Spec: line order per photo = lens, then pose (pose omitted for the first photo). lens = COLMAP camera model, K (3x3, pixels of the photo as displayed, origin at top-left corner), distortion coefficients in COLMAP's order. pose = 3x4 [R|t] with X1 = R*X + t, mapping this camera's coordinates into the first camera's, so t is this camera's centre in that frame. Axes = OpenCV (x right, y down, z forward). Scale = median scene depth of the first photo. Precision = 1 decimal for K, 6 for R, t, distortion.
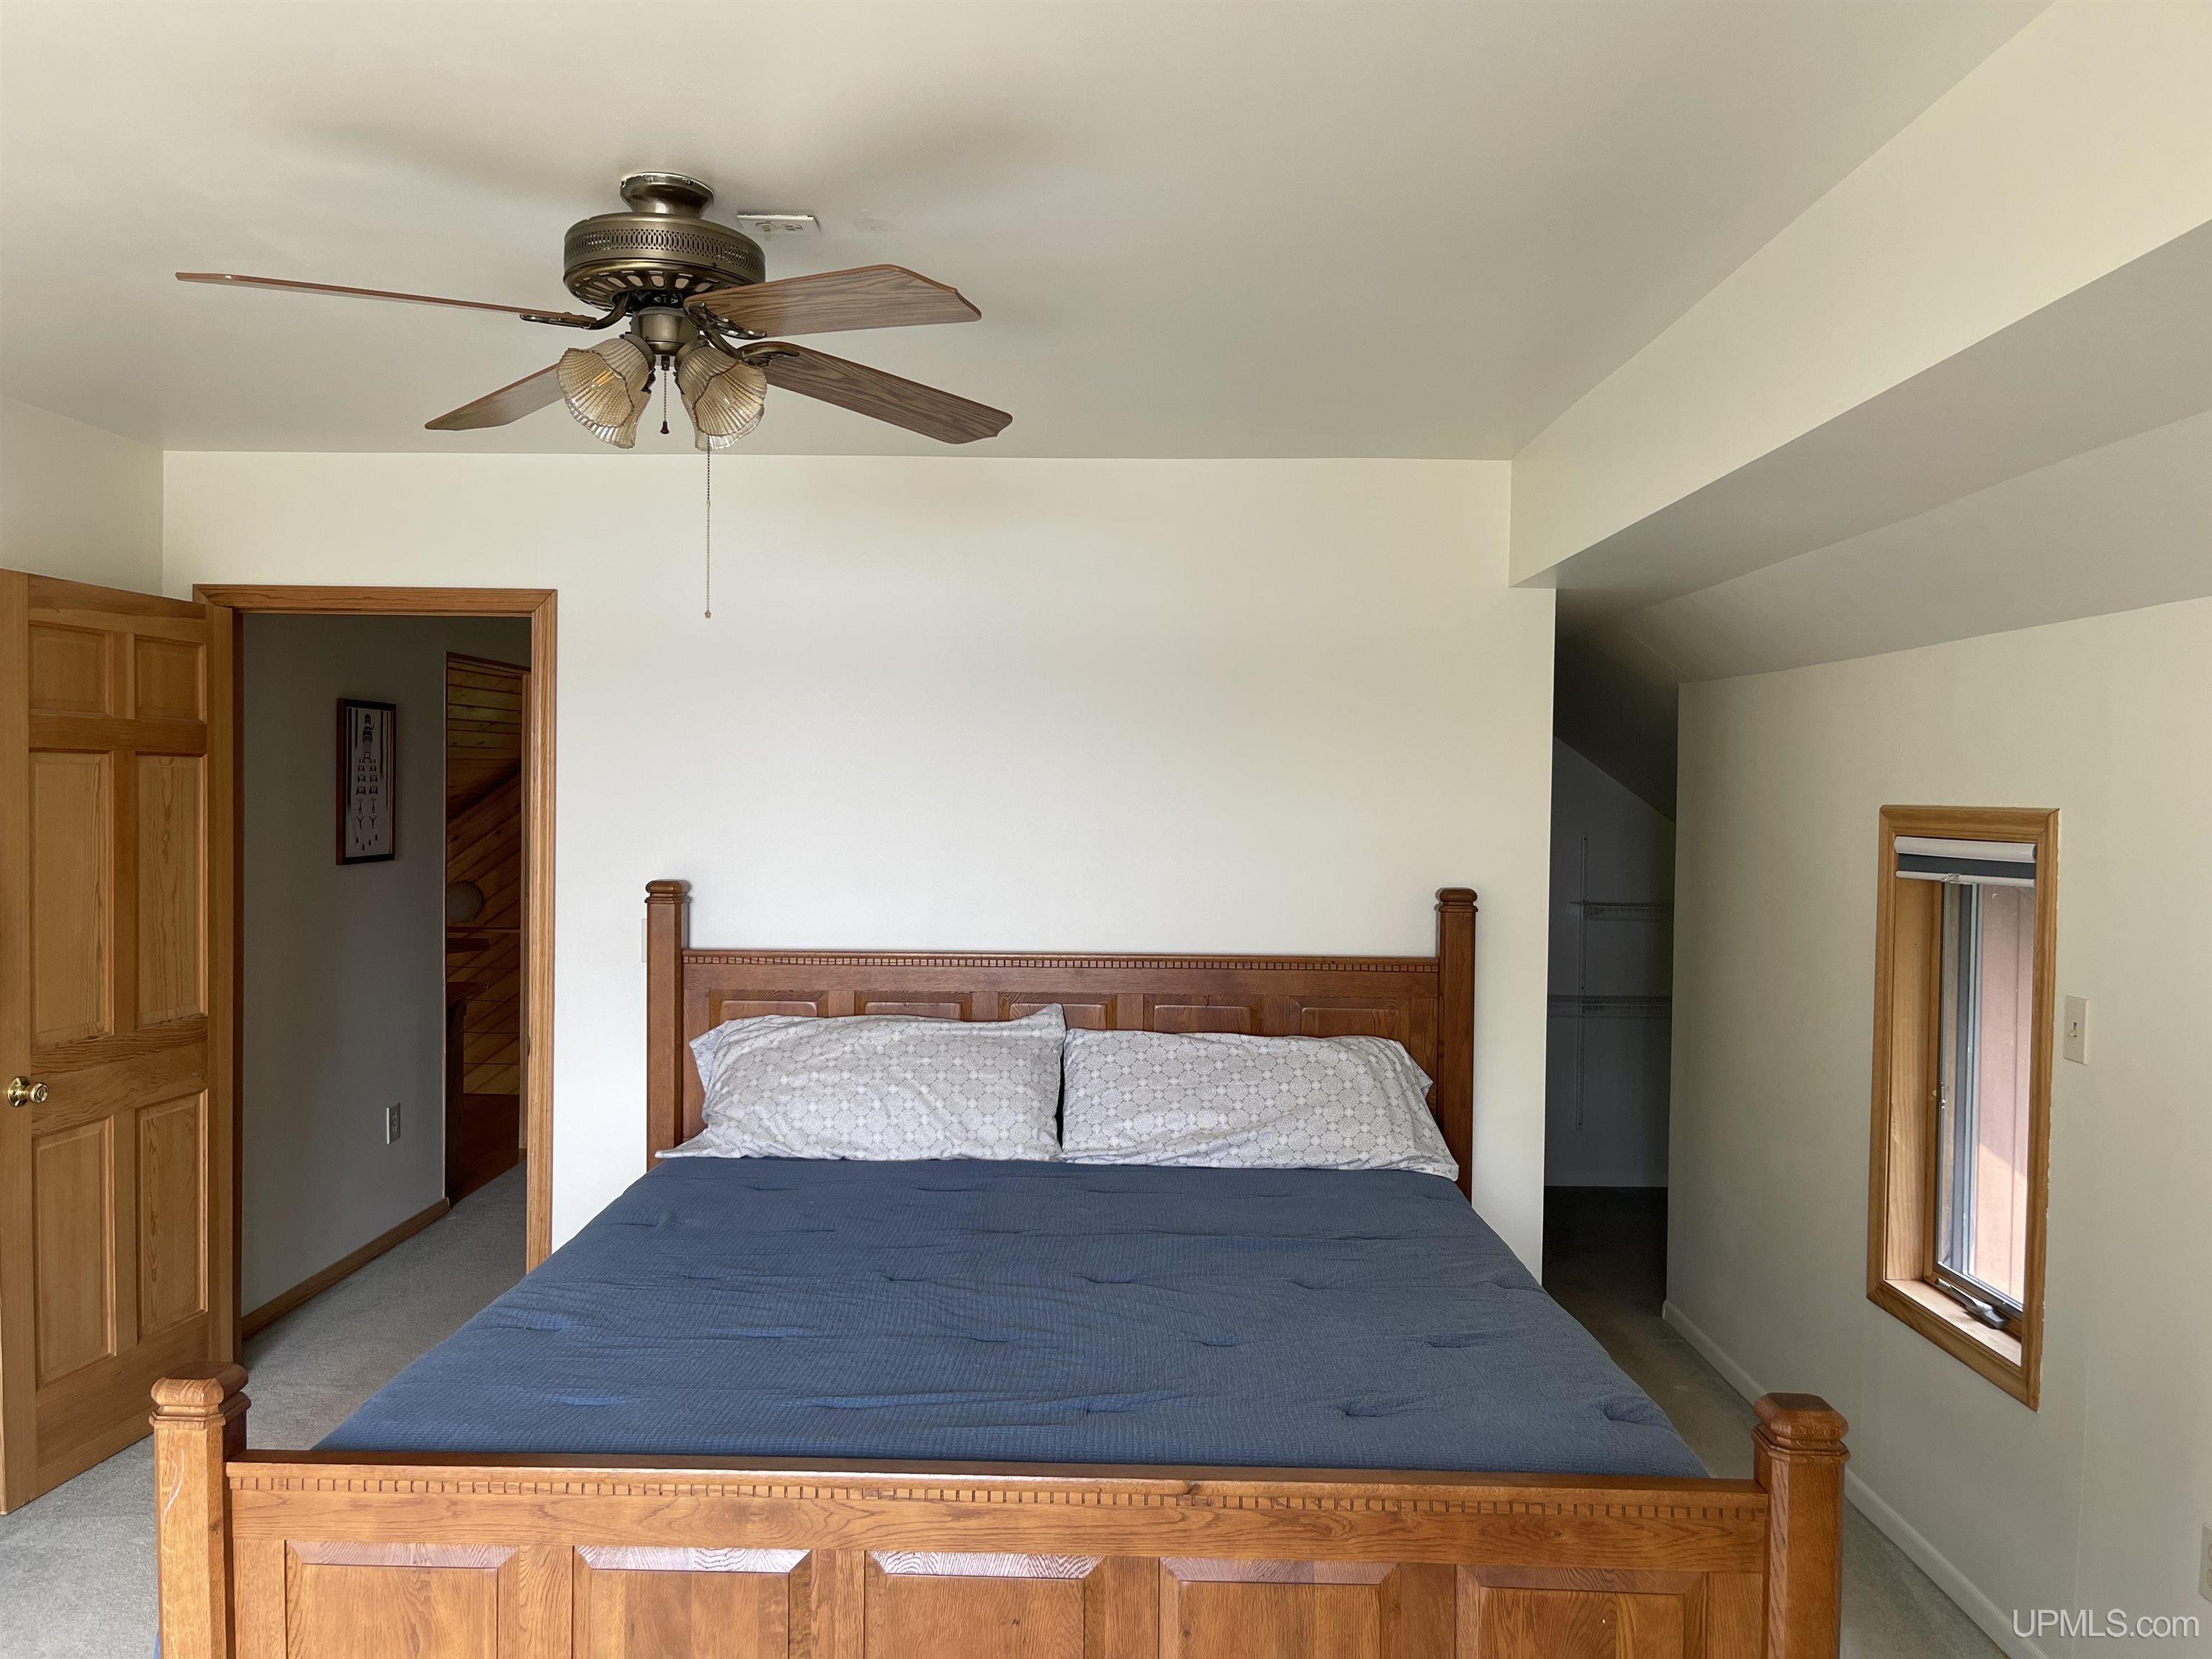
lens RADIAL K [[1697.9, 0, 1106.0], [0, 1697.9, 829.5], [0, 0, 1]] dist [0.123479, -0.184899]
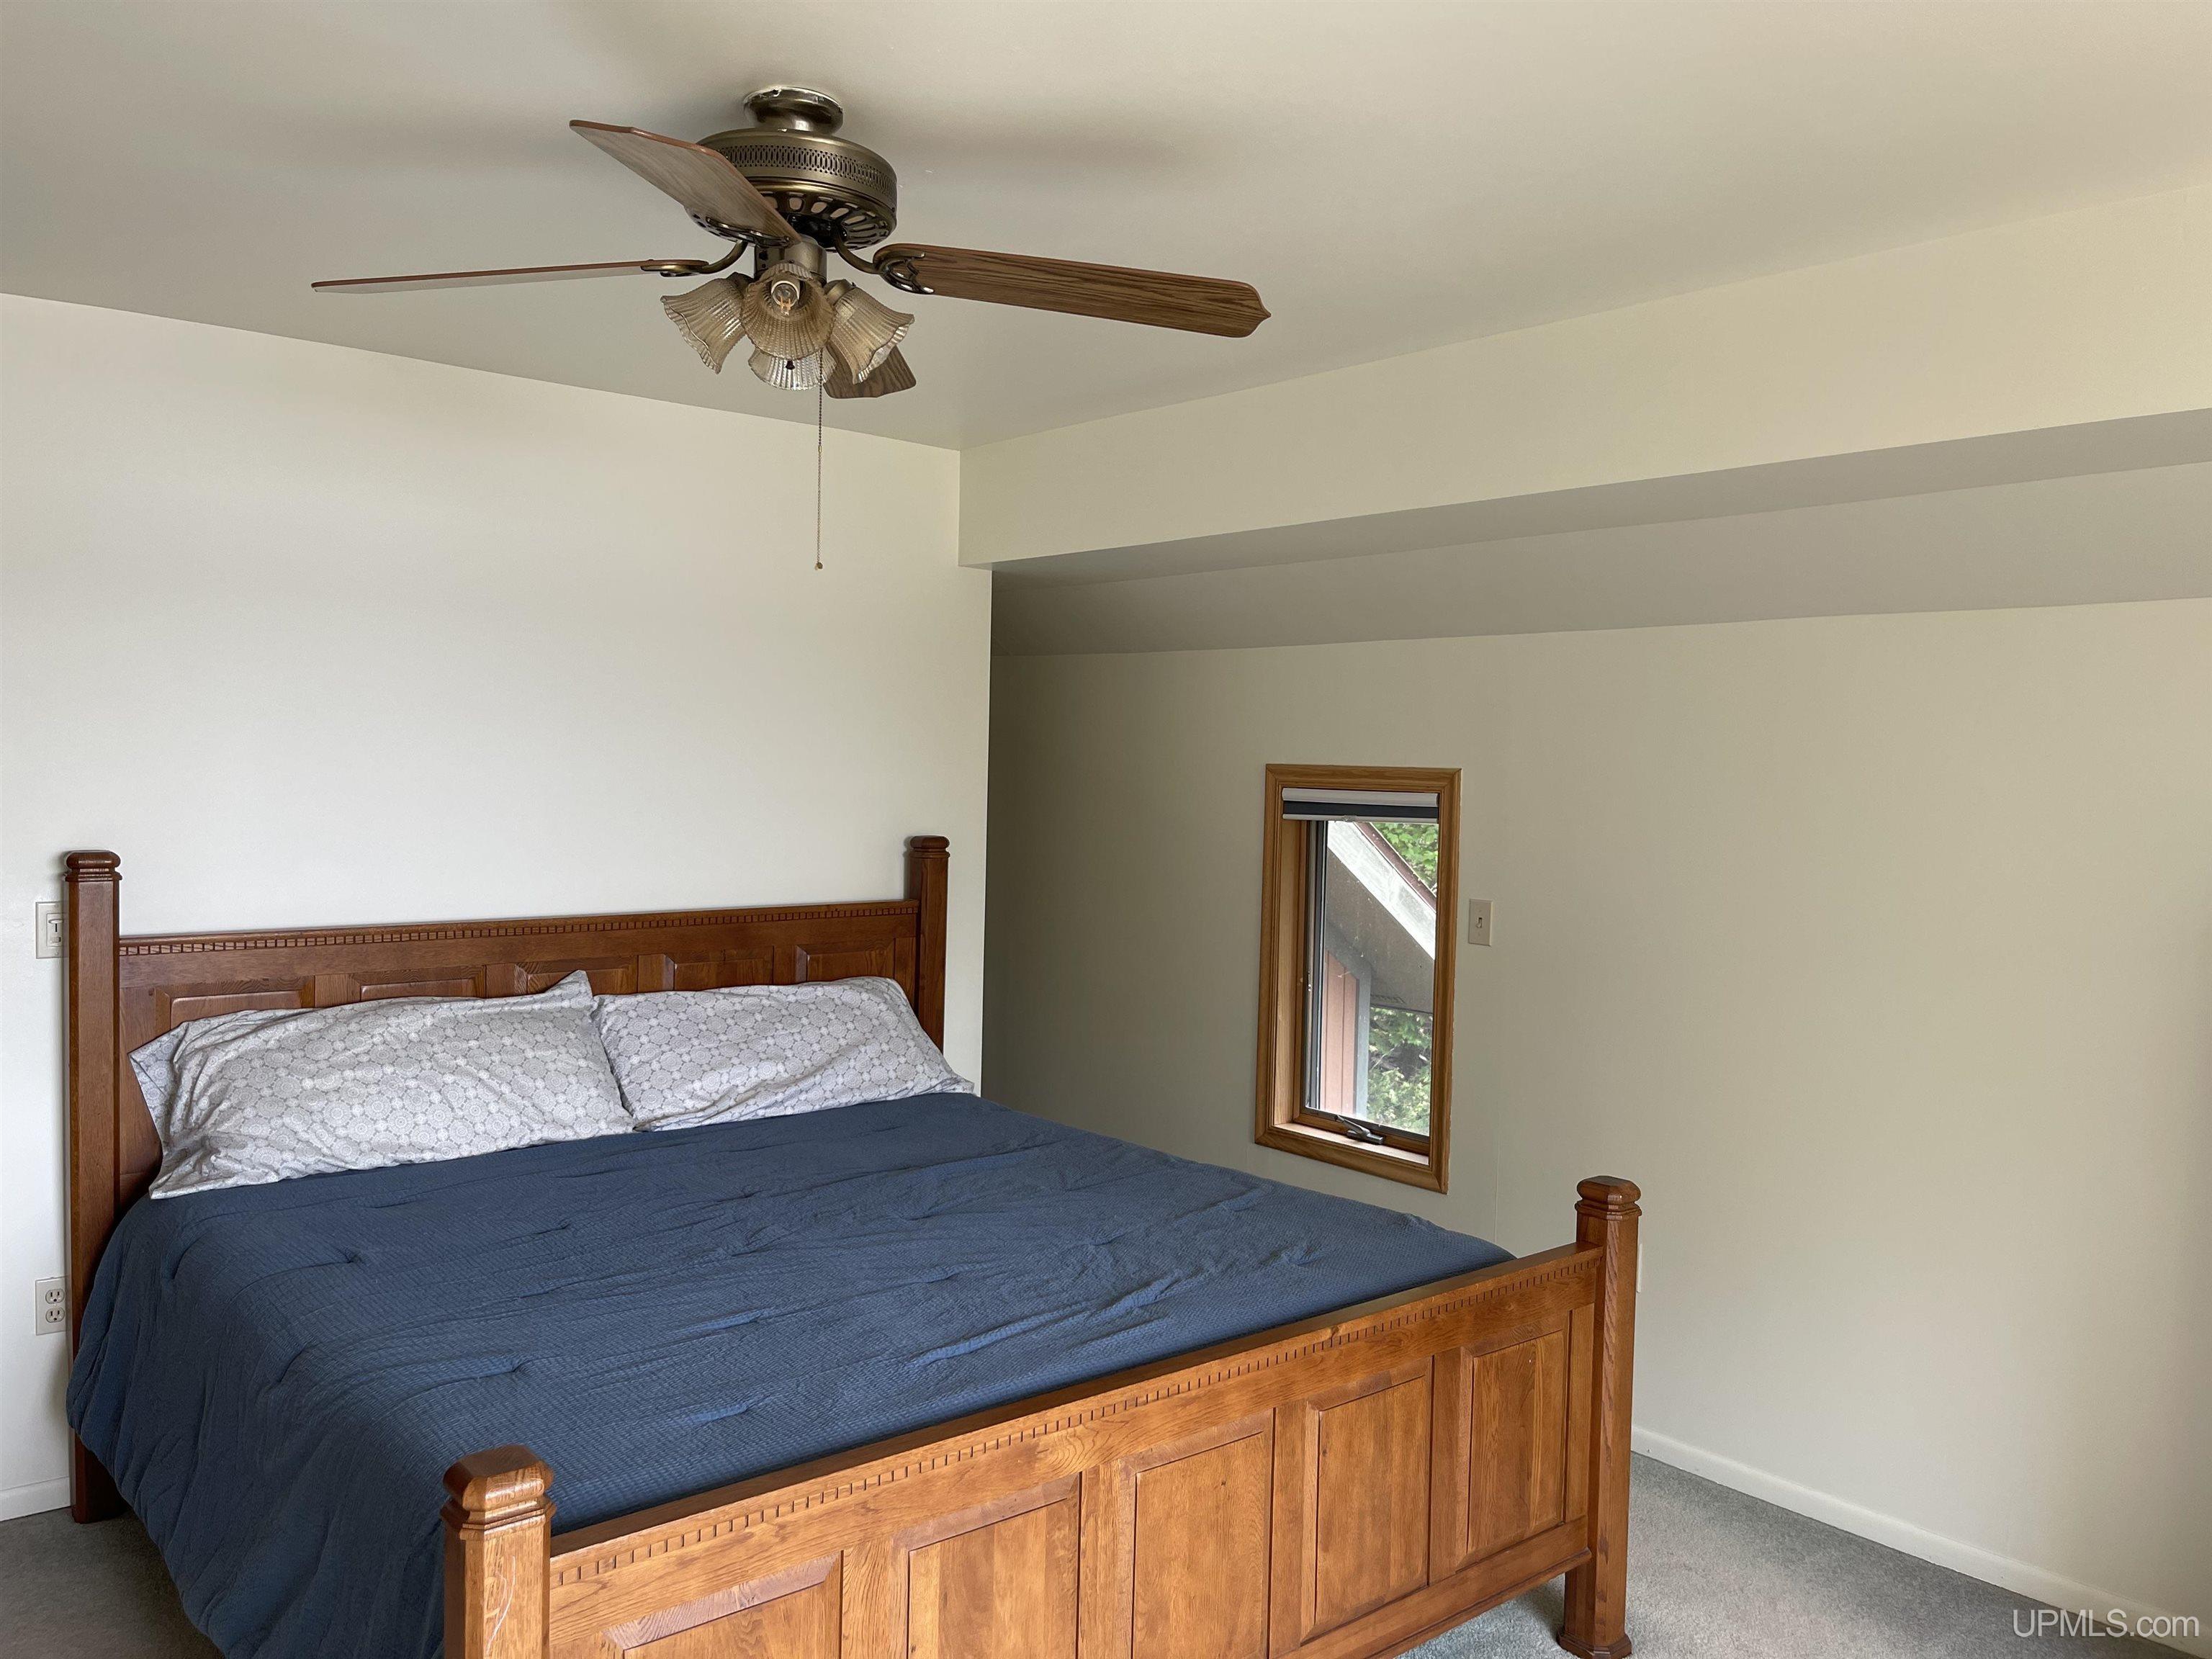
lens RADIAL K [[1683.5, 0, 1106.0], [0, 1683.5, 829.5], [0, 0, 1]] dist [0.050282, -0.070577]
pose [[0.748117, -0.022608, 0.663182, -0.452740], [0.000362, 0.999433, 0.033662, -0.006793], [-0.663567, -0.024943, 0.747701, 0.118795]]
